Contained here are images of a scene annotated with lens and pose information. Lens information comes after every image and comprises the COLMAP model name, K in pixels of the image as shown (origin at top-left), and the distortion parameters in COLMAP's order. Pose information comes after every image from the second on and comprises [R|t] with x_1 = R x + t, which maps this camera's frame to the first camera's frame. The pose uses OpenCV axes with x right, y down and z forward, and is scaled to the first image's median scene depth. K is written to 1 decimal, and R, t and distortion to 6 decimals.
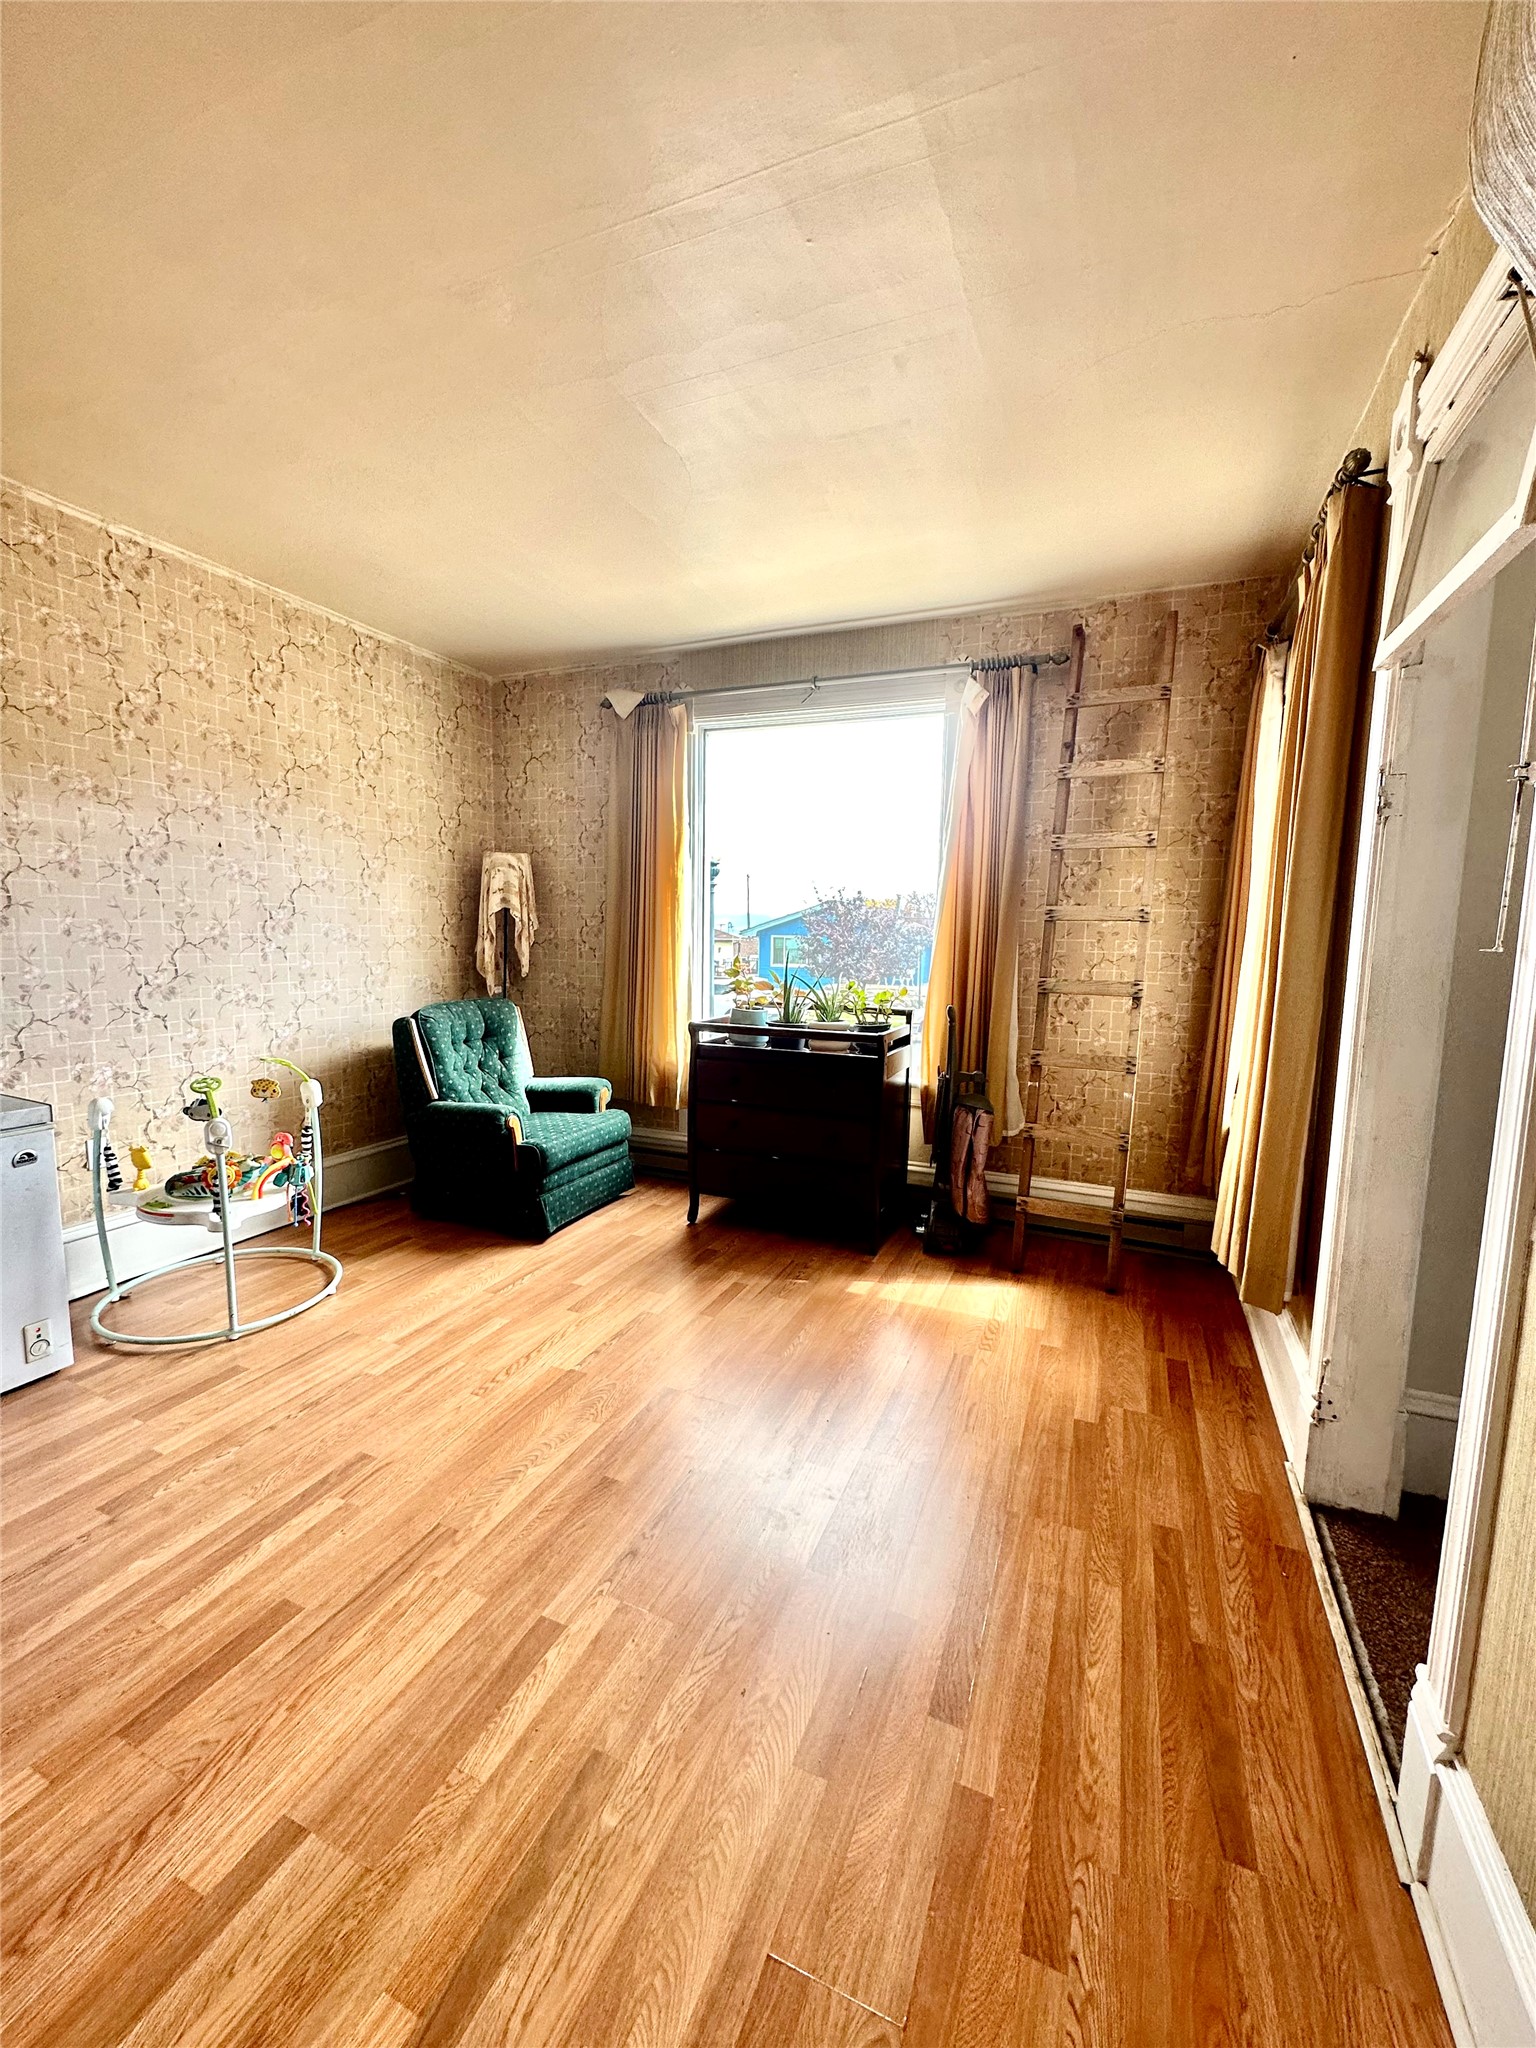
lens RADIAL K [[808.3, 0, 764.8], [0, 808.3, 1022.9], [0, 0, 1]] dist [-0.001932, -0.000286]
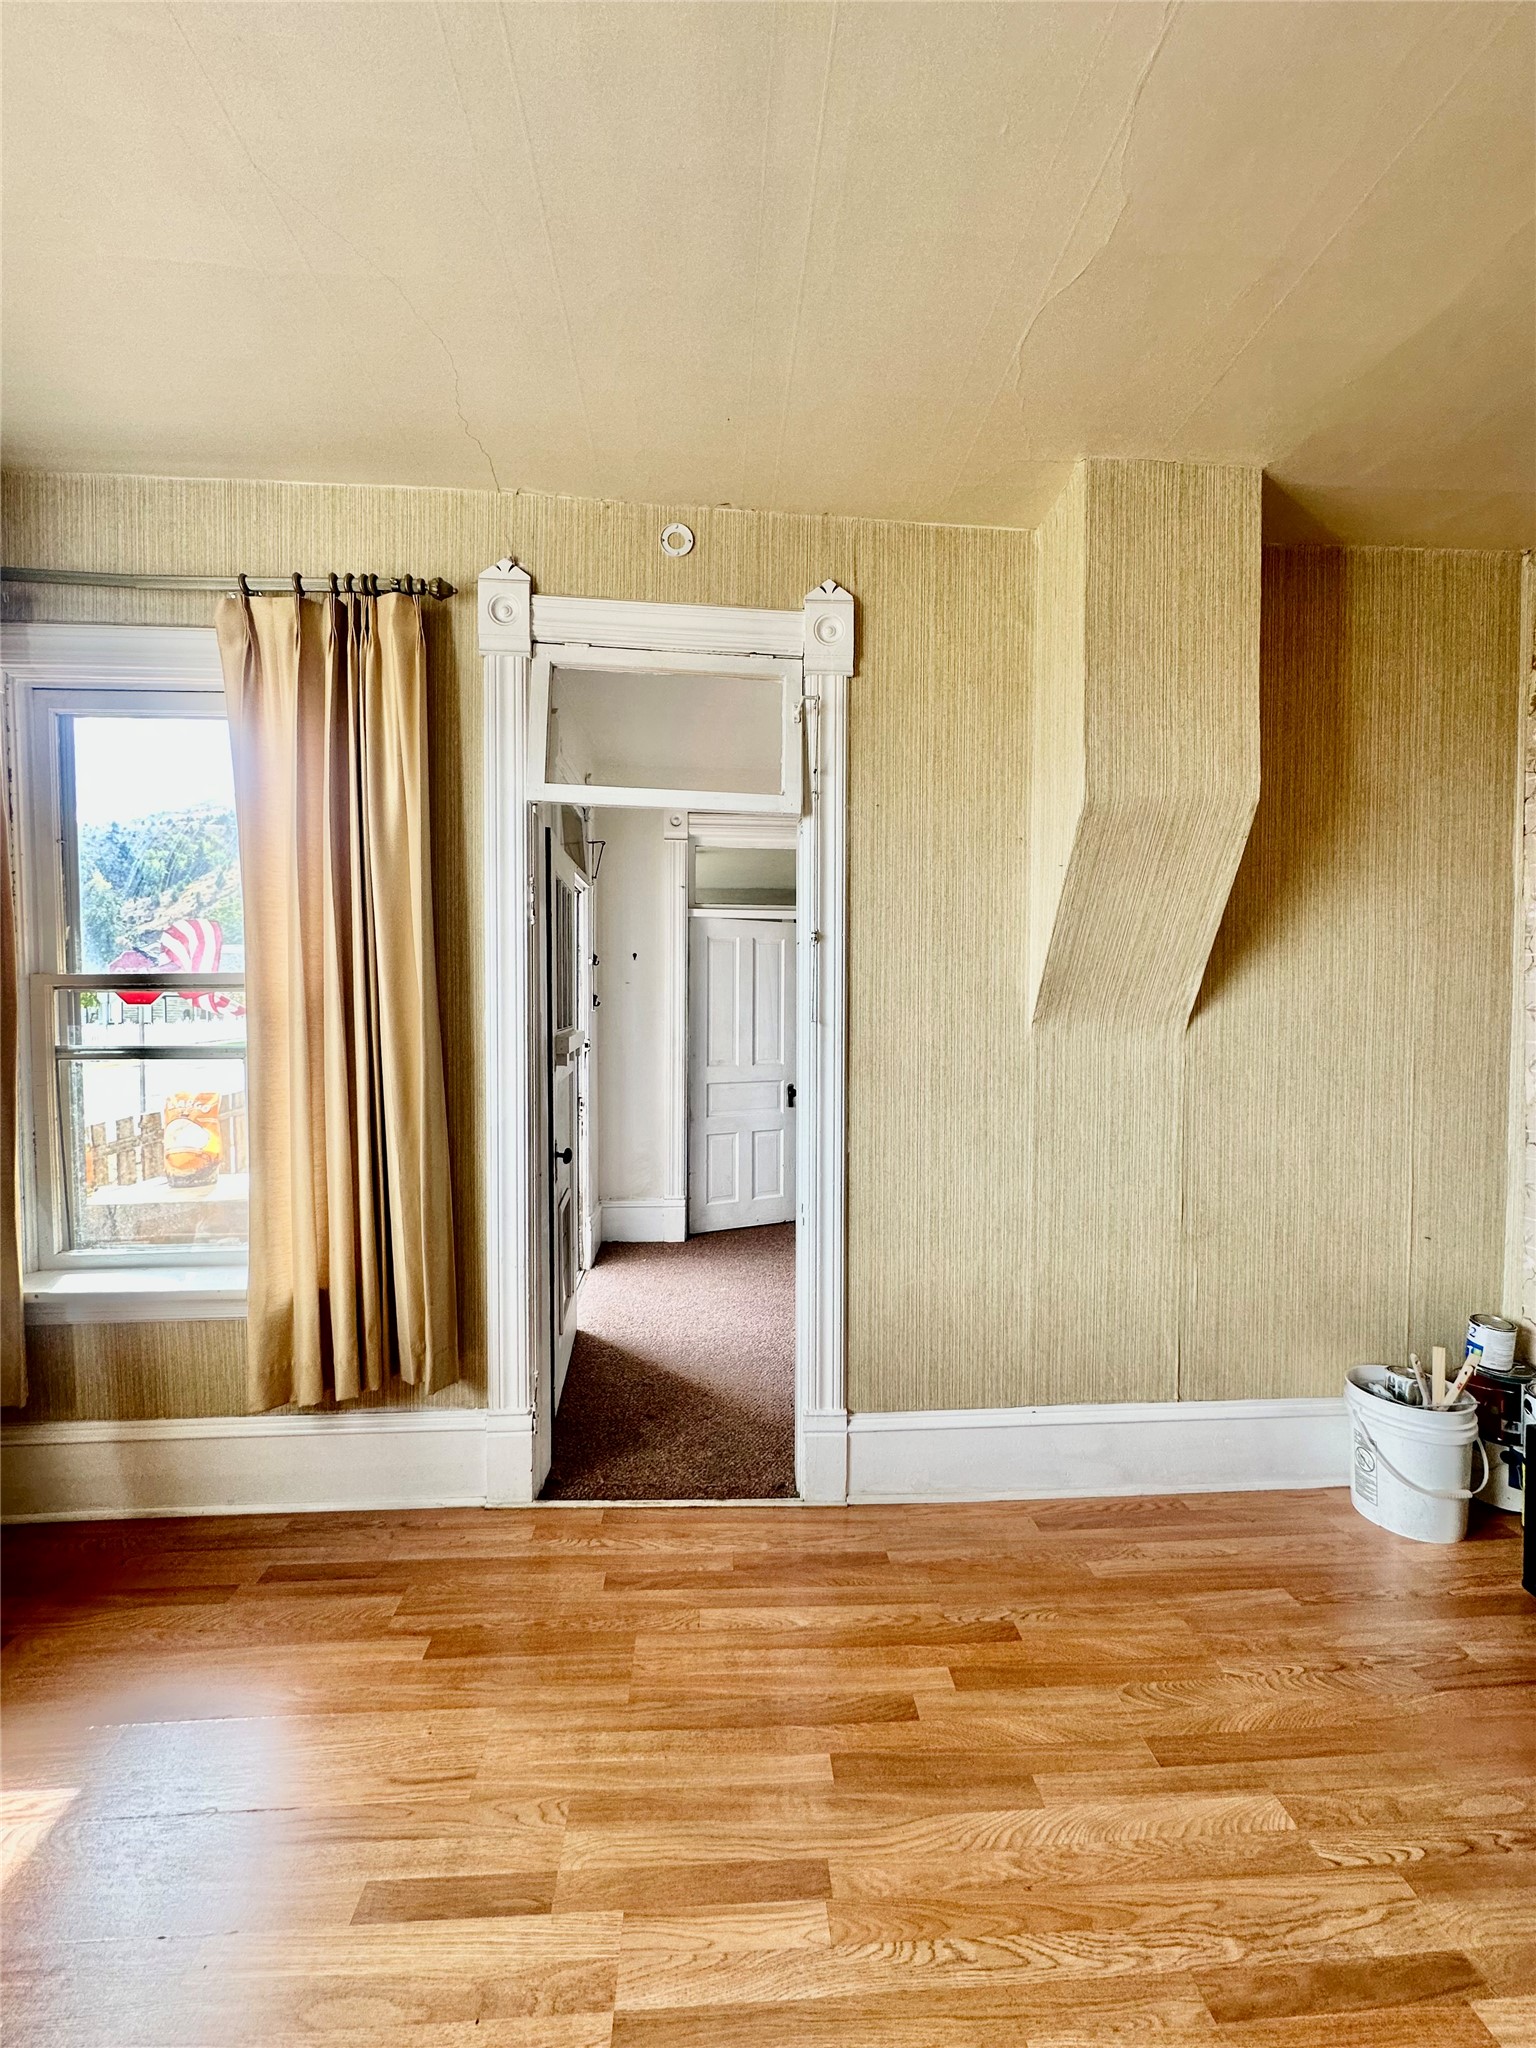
lens RADIAL K [[808.3, 0, 768.1], [0, 808.3, 1029.1], [0, 0, 1]] dist [-0.001932, -0.000286]
pose [[-0.452200, -0.058358, 0.890006, -0.611985], [0.094167, 0.989156, 0.112705, -0.229814], [-0.886932, 0.134774, -0.441801, 1.467376]]
